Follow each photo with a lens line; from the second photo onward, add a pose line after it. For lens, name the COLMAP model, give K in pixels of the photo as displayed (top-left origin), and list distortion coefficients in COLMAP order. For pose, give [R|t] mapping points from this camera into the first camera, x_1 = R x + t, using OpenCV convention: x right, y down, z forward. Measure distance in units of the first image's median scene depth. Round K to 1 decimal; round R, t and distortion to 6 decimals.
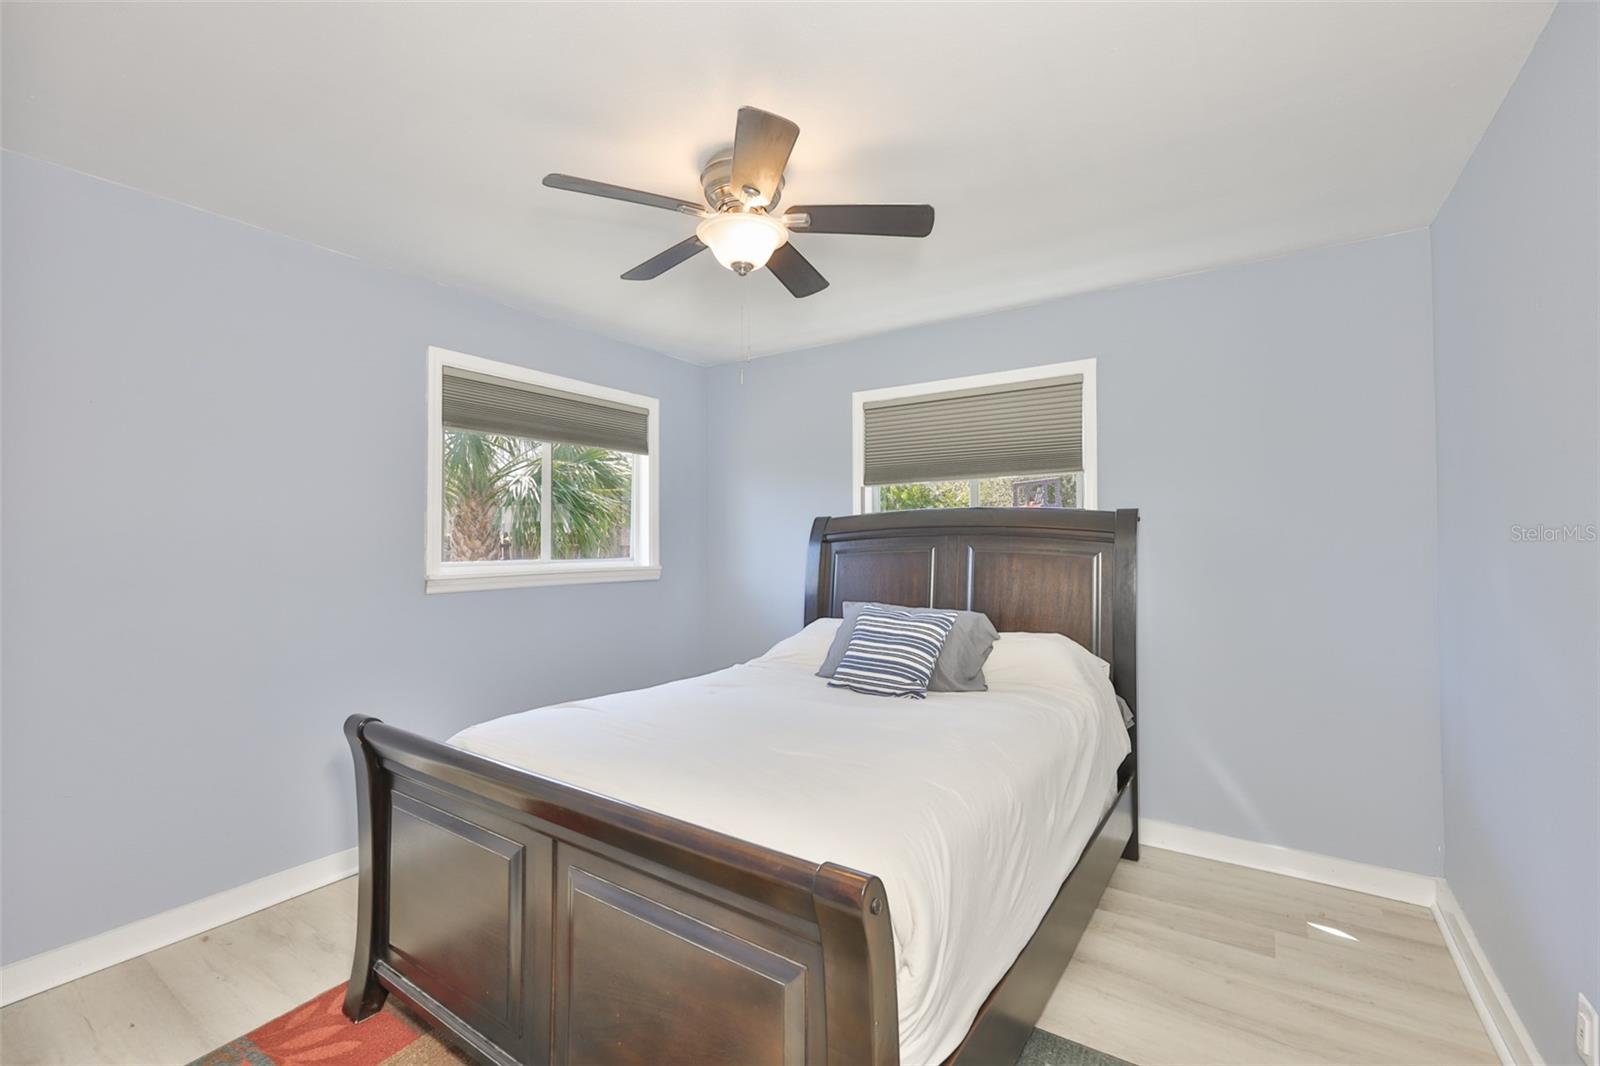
lens RADIAL K [[662.7, 0, 836.4], [0, 662.7, 532.5], [0, 0, 1]] dist [0.000105, -0.000117]
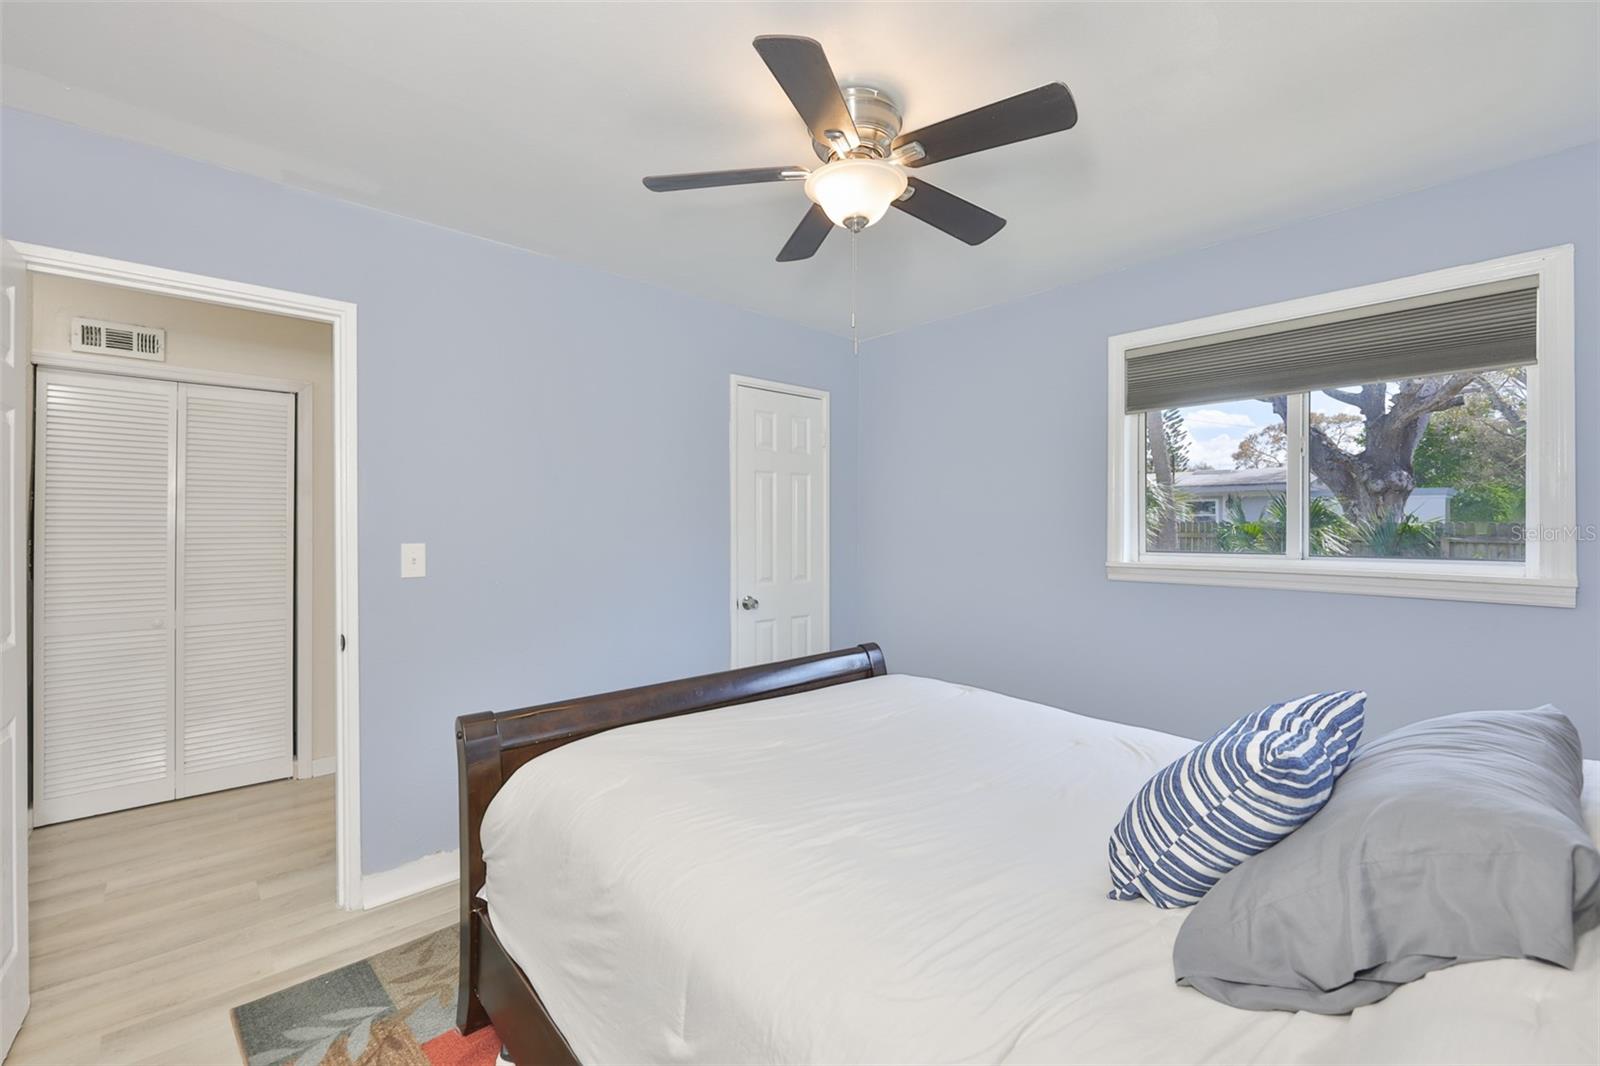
lens RADIAL K [[674.0, 0, 759.3], [0, 674.0, 532.5], [0, 0, 1]] dist [-0.001448, -0.000472]
pose [[-0.274561, 0.001735, -0.961568, 0.459513], [0.003922, 0.999992, 0.000684, 0.014262], [0.961562, -0.003583, -0.274566, 0.659512]]
